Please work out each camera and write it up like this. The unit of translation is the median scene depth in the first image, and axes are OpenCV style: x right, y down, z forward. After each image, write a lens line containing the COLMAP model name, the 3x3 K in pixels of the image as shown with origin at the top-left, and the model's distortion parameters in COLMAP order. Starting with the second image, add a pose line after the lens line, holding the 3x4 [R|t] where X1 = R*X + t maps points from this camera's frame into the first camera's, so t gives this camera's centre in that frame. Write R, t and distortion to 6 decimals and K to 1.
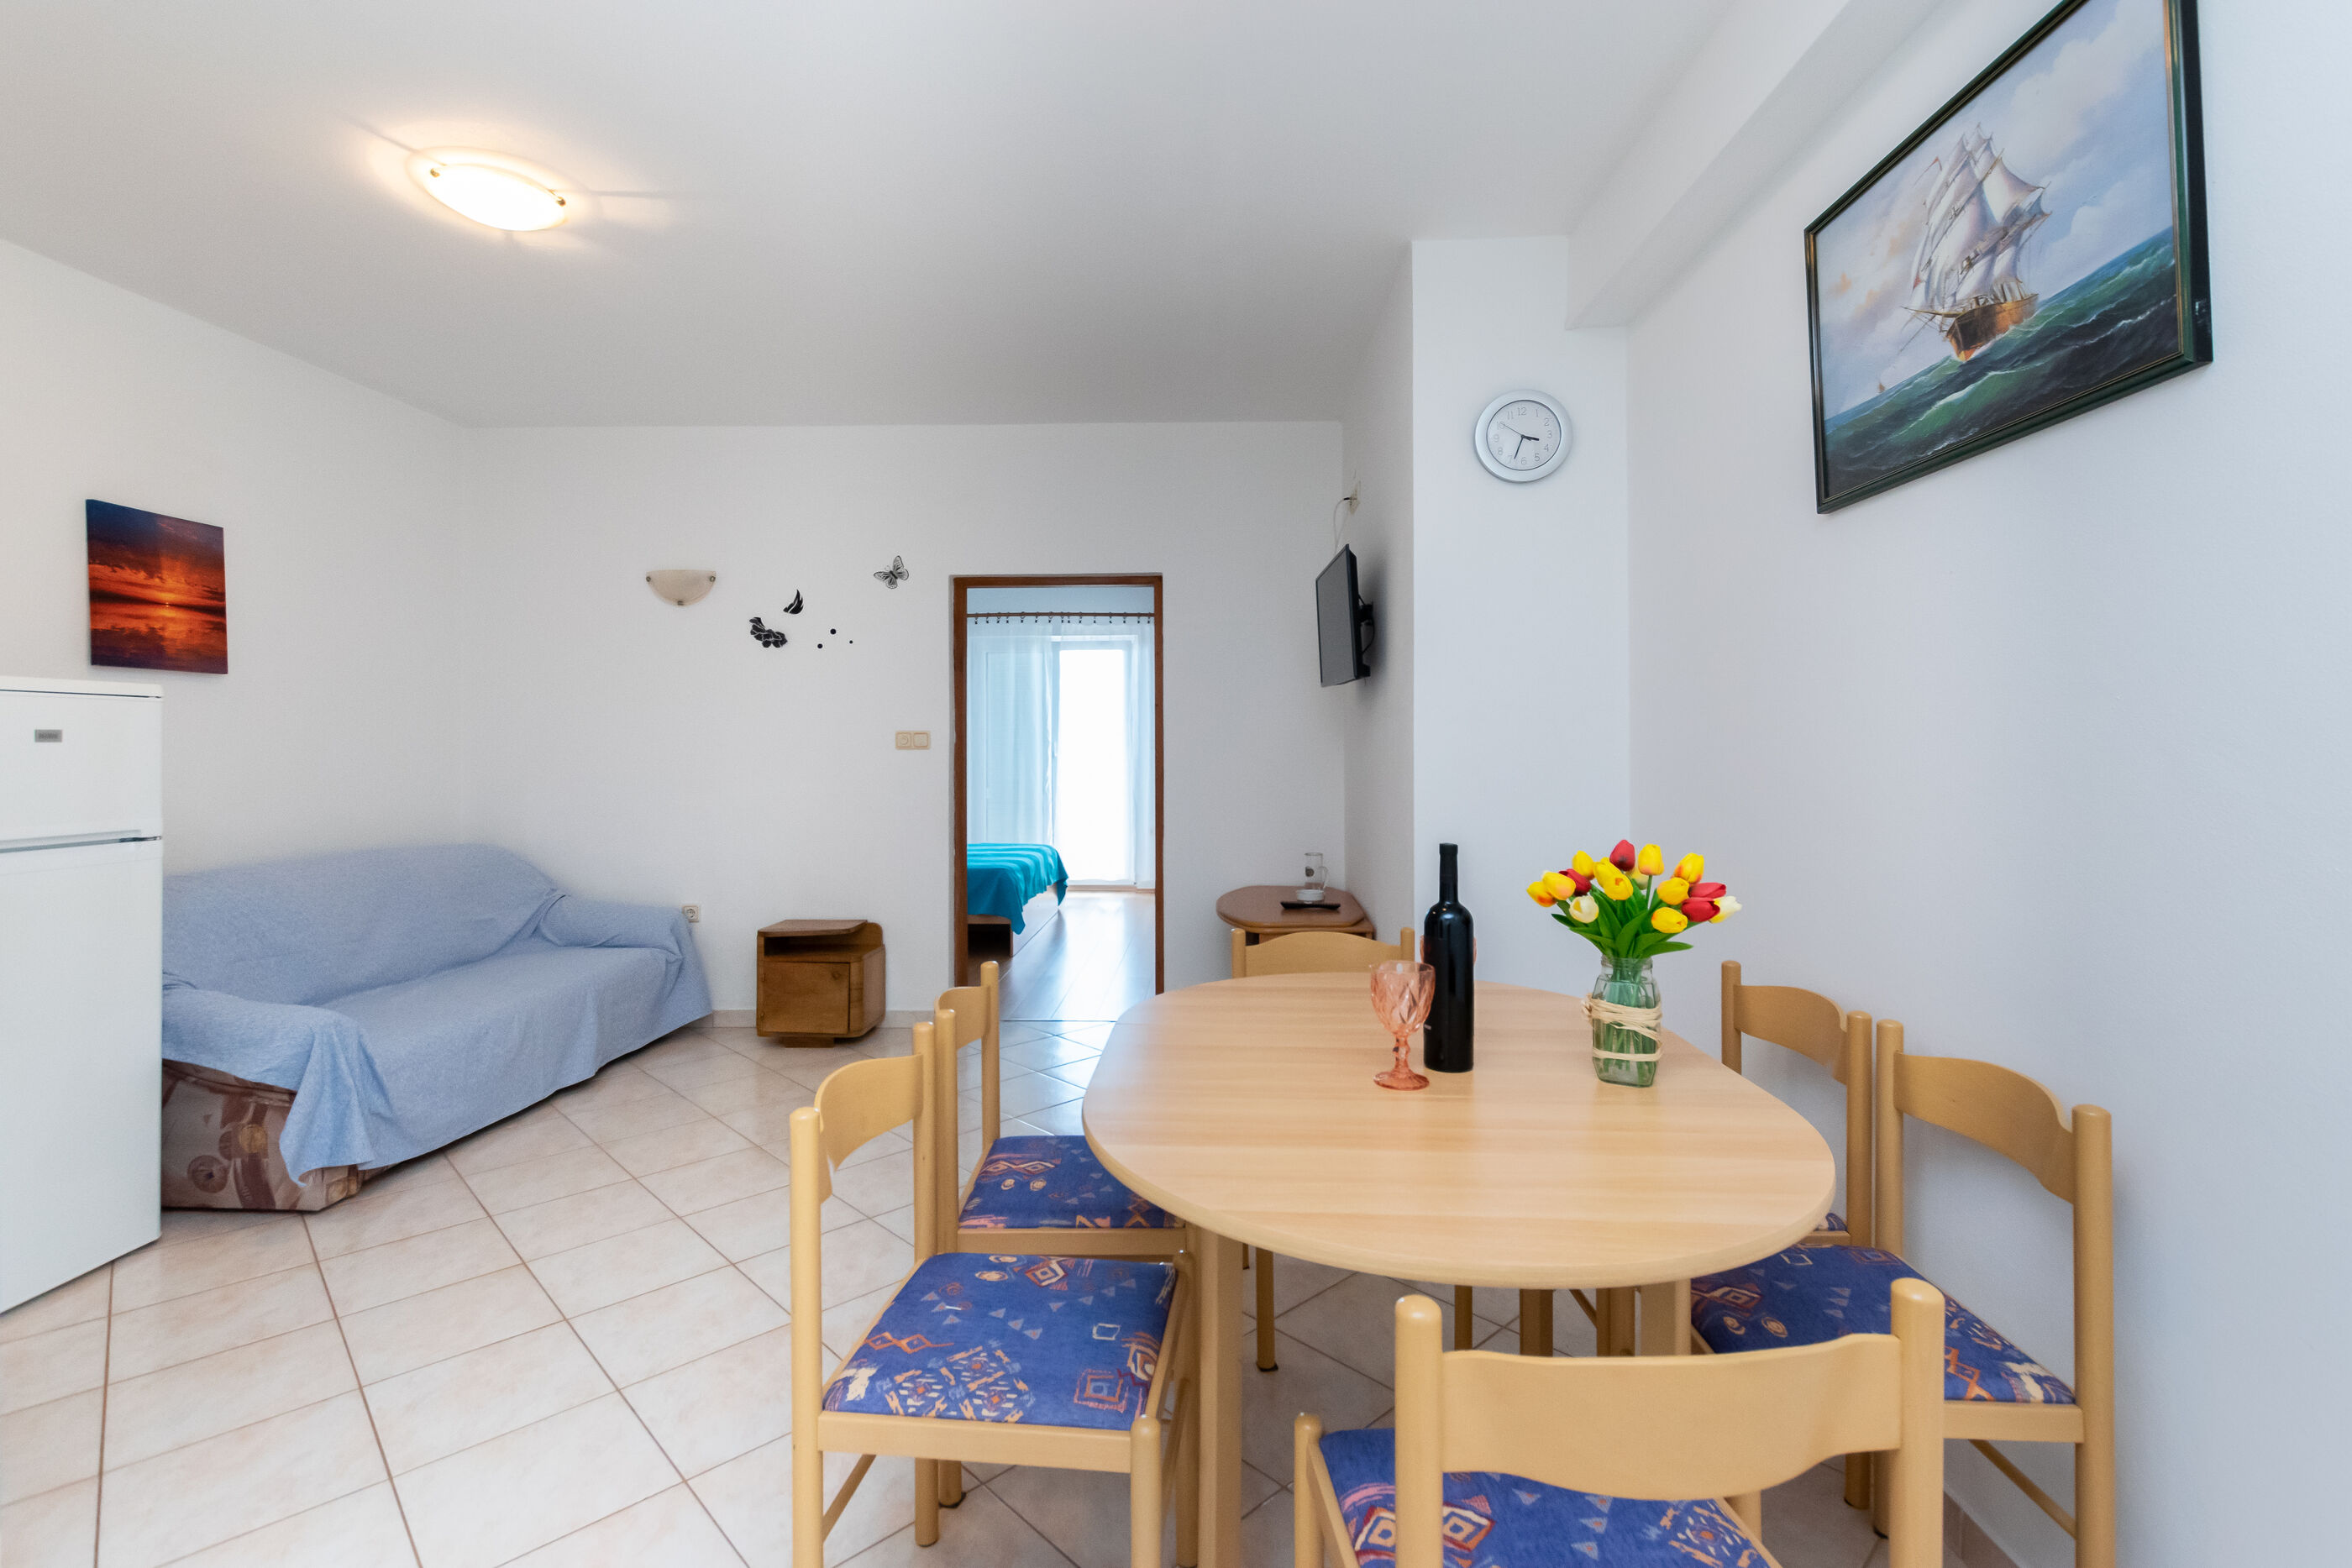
lens RADIAL K [[1029.1, 0, 1344.3], [0, 1029.1, 735.7], [0, 0, 1]] dist [0.001091, -0.000210]
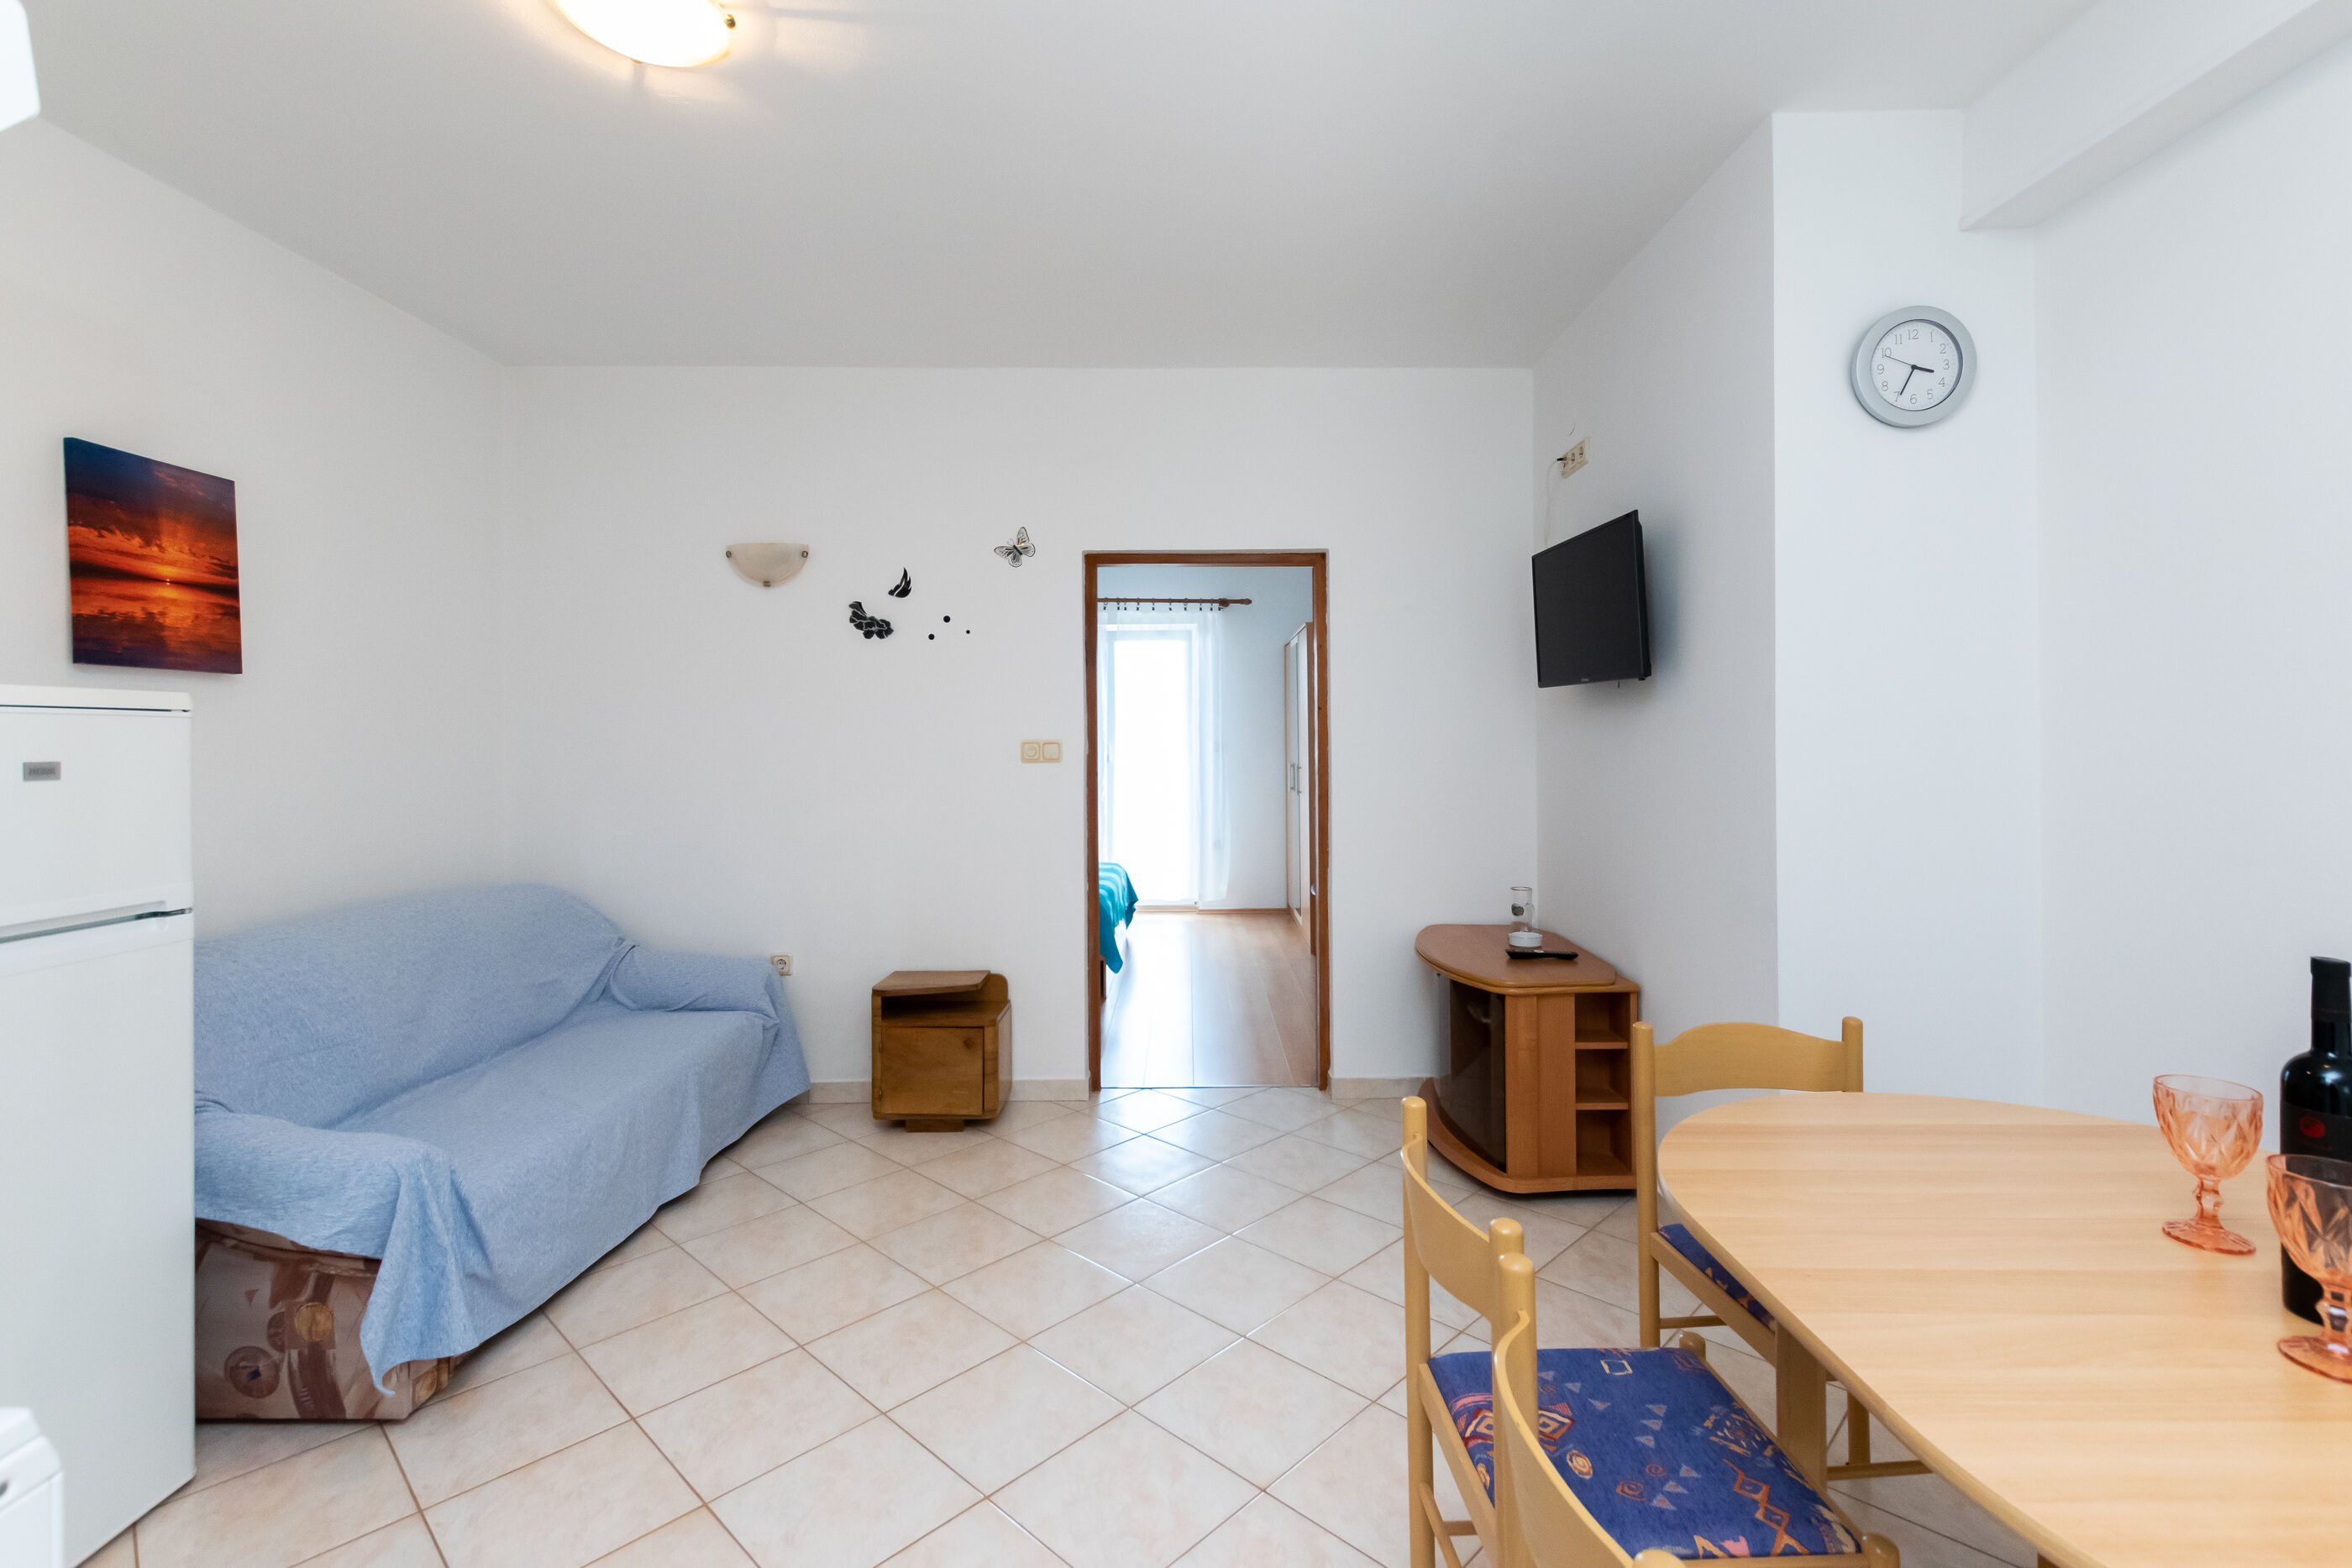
lens RADIAL K [[1072.6, 0, 1309.5], [0, 1072.6, 738.6], [0, 0, 1]] dist [0.001588, 0.000012]
pose [[0.999994, 0.000520, 0.003502, -0.313681], [-0.000551, 0.999962, 0.008744, -0.020513], [-0.003497, -0.008746, 0.999956, 0.213859]]
